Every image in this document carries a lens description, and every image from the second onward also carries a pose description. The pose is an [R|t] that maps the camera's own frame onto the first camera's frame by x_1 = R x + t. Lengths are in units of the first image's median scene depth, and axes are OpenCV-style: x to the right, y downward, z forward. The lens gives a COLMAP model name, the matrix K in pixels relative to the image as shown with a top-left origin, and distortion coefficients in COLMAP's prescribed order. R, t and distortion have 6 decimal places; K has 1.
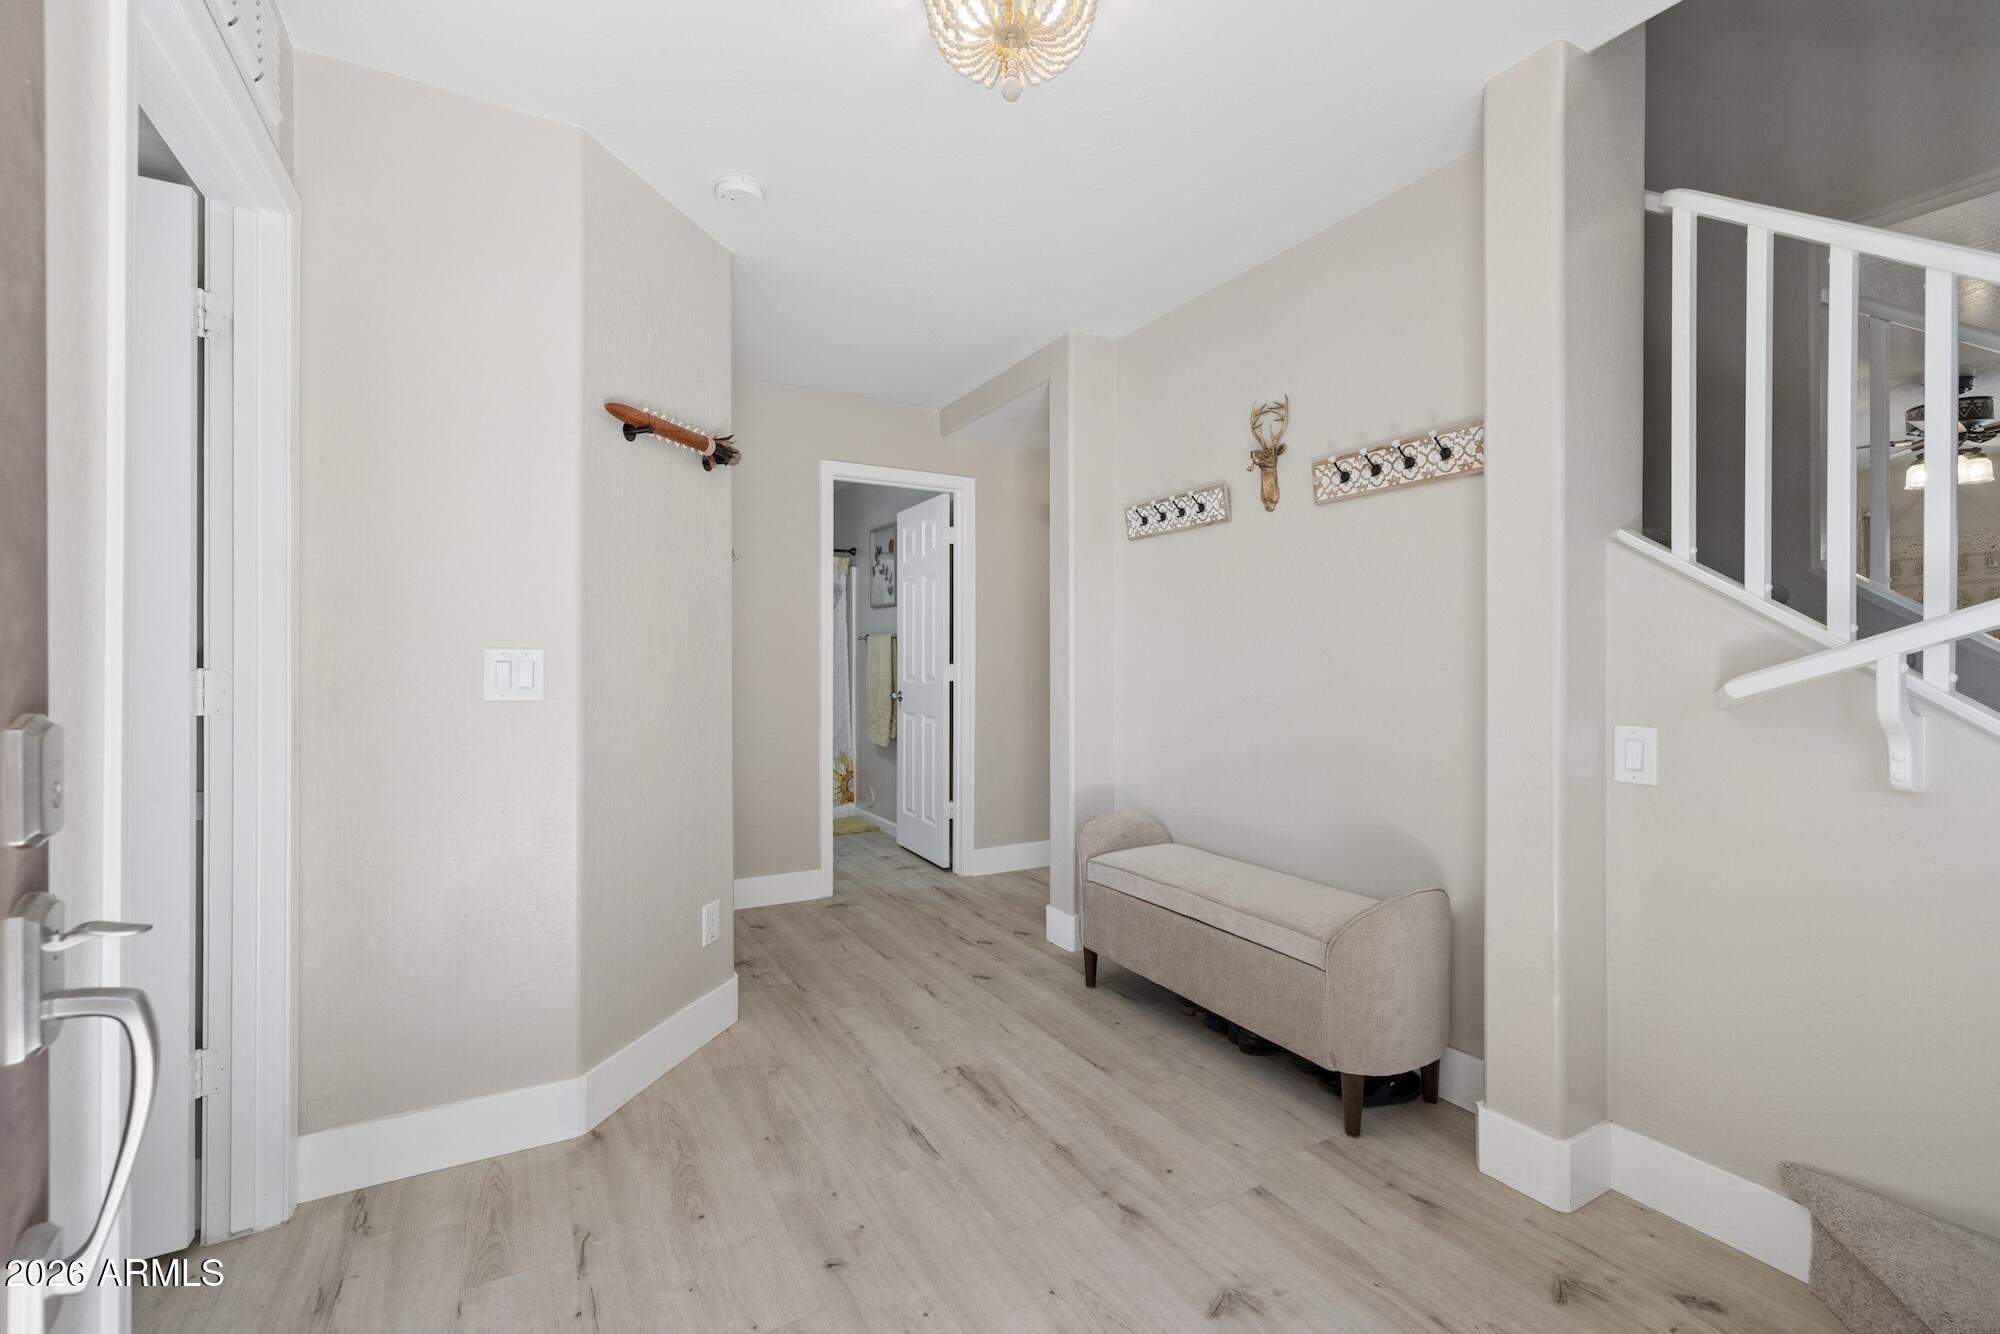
lens RADIAL K [[839.1, 0, 989.2], [0, 839.1, 668.8], [0, 0, 1]] dist [0.001256, -0.000077]
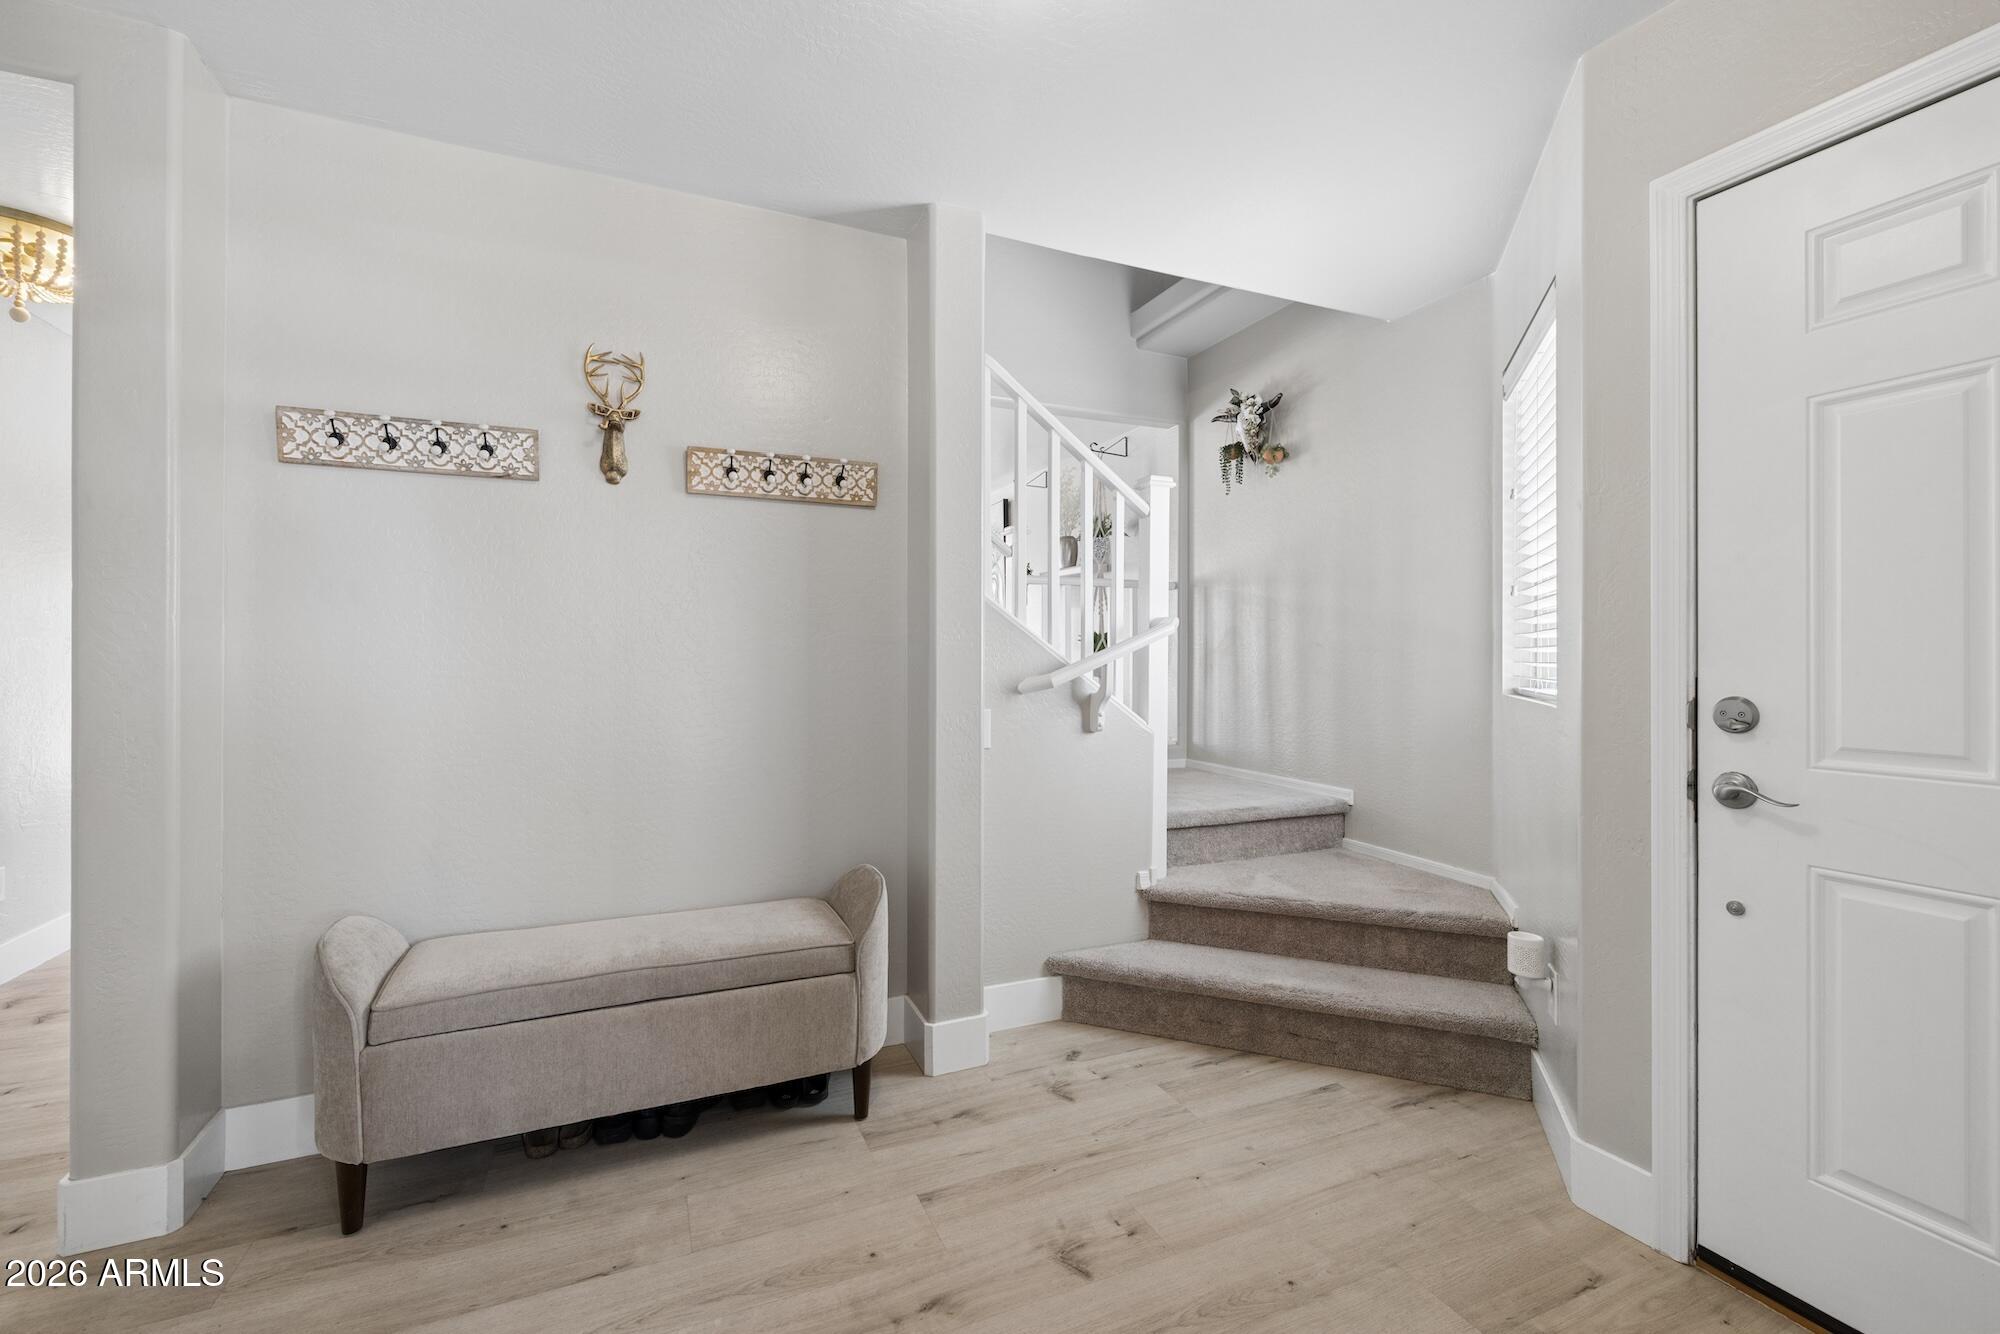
lens RADIAL K [[839.1, 0, 985.2], [0, 839.1, 657.5], [0, 0, 1]] dist [0.001256, -0.000077]
pose [[0.105731, -0.002703, 0.994391, -0.504255], [0.008489, 0.999962, 0.001816, -0.017872], [-0.994358, 0.008249, 0.105750, 0.620918]]
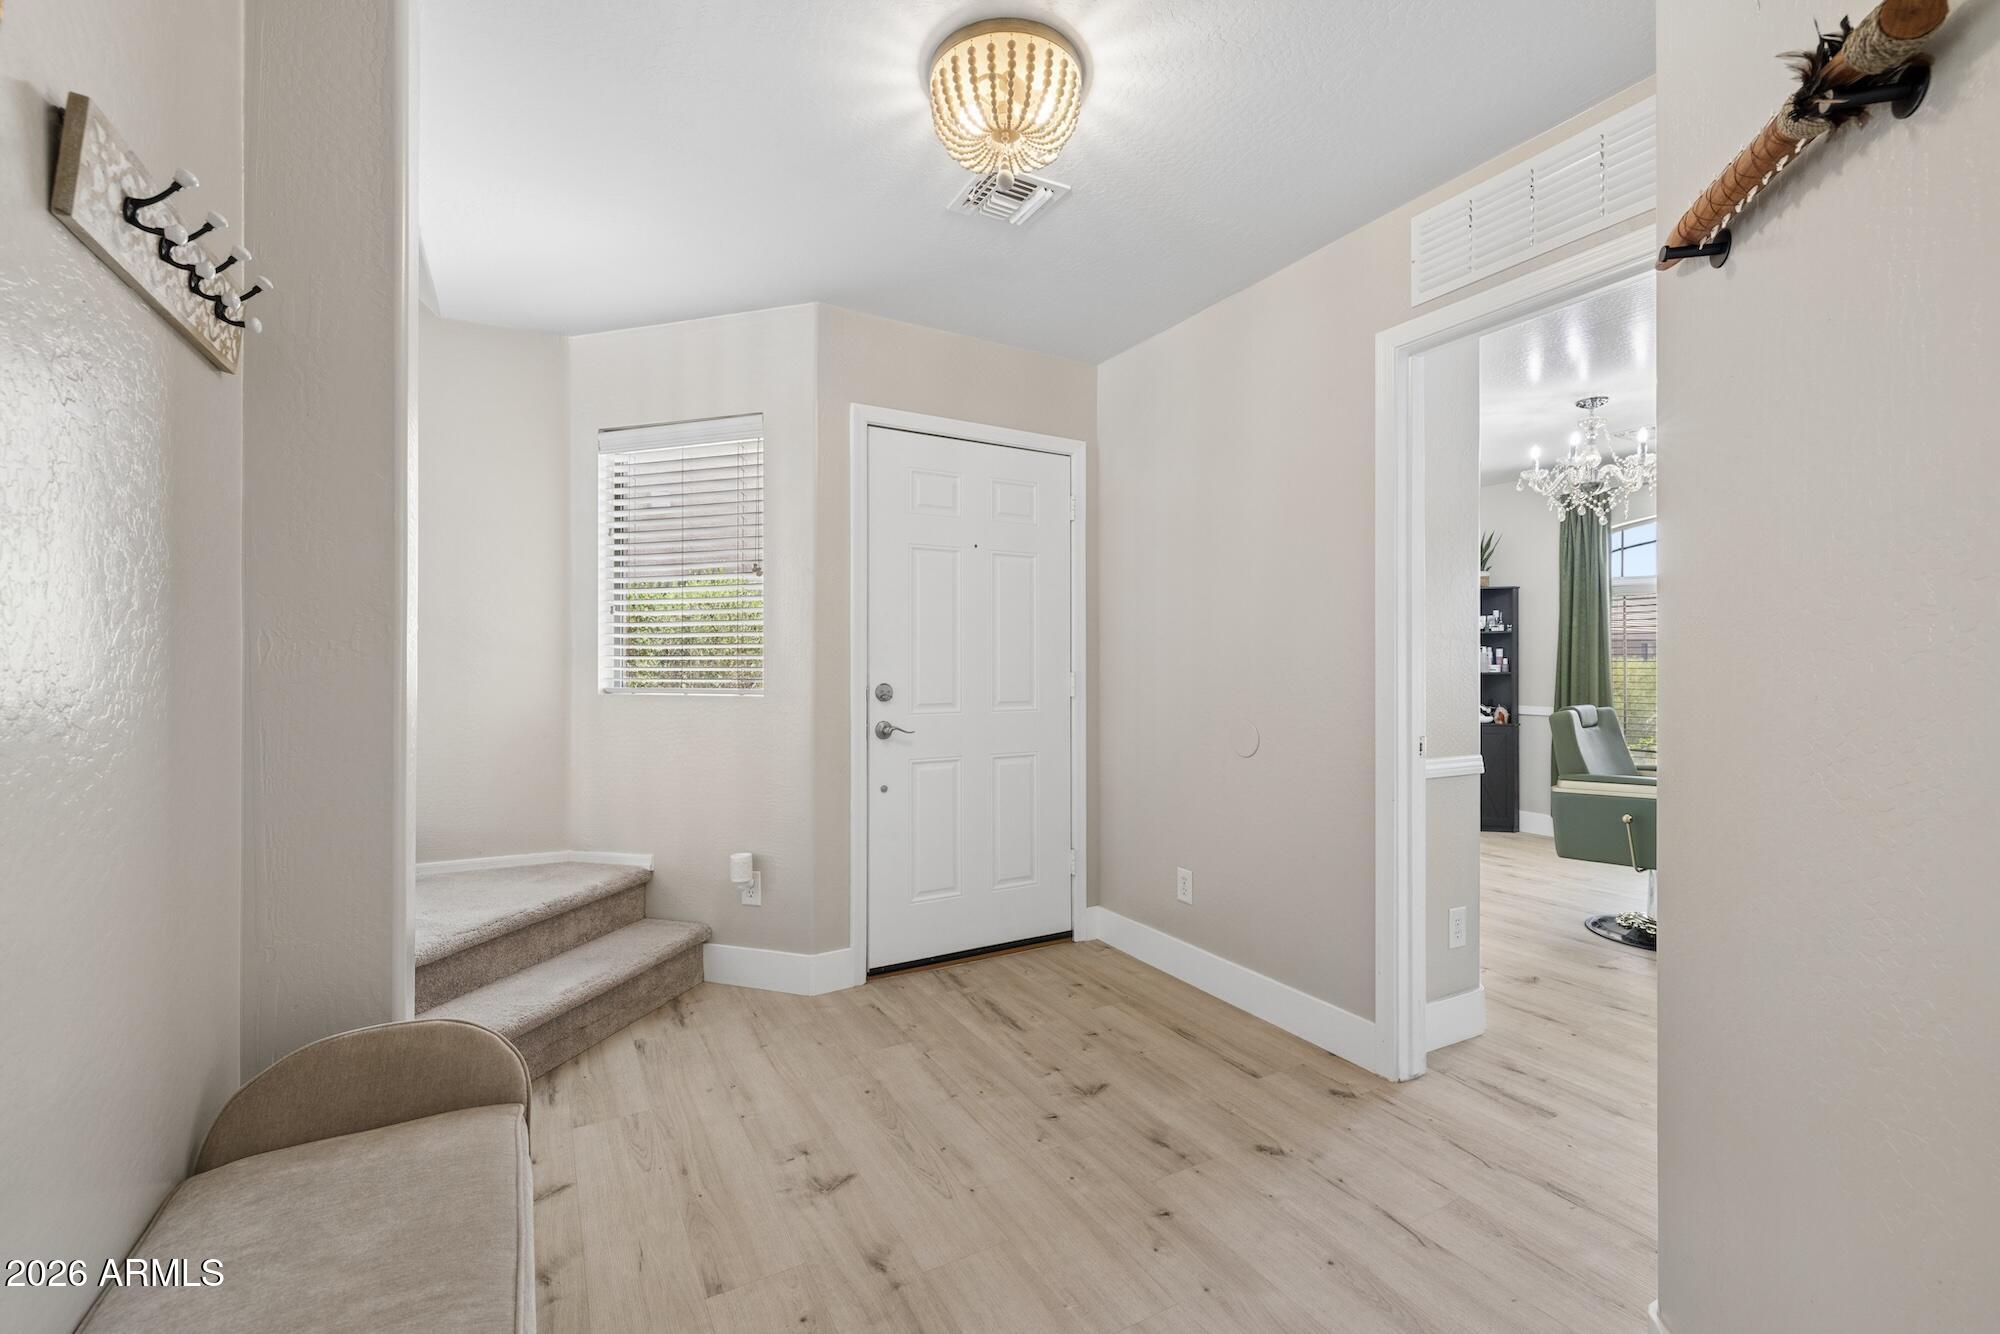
lens RADIAL K [[839.1, 0, 999.4], [0, 839.1, 660.9], [0, 0, 1]] dist [0.001256, -0.000077]
pose [[-0.999999, -0.000845, -0.000736, 0.023723], [-0.000849, 0.999987, 0.005047, -0.022740], [0.000732, 0.005048, -0.999987, 1.413714]]
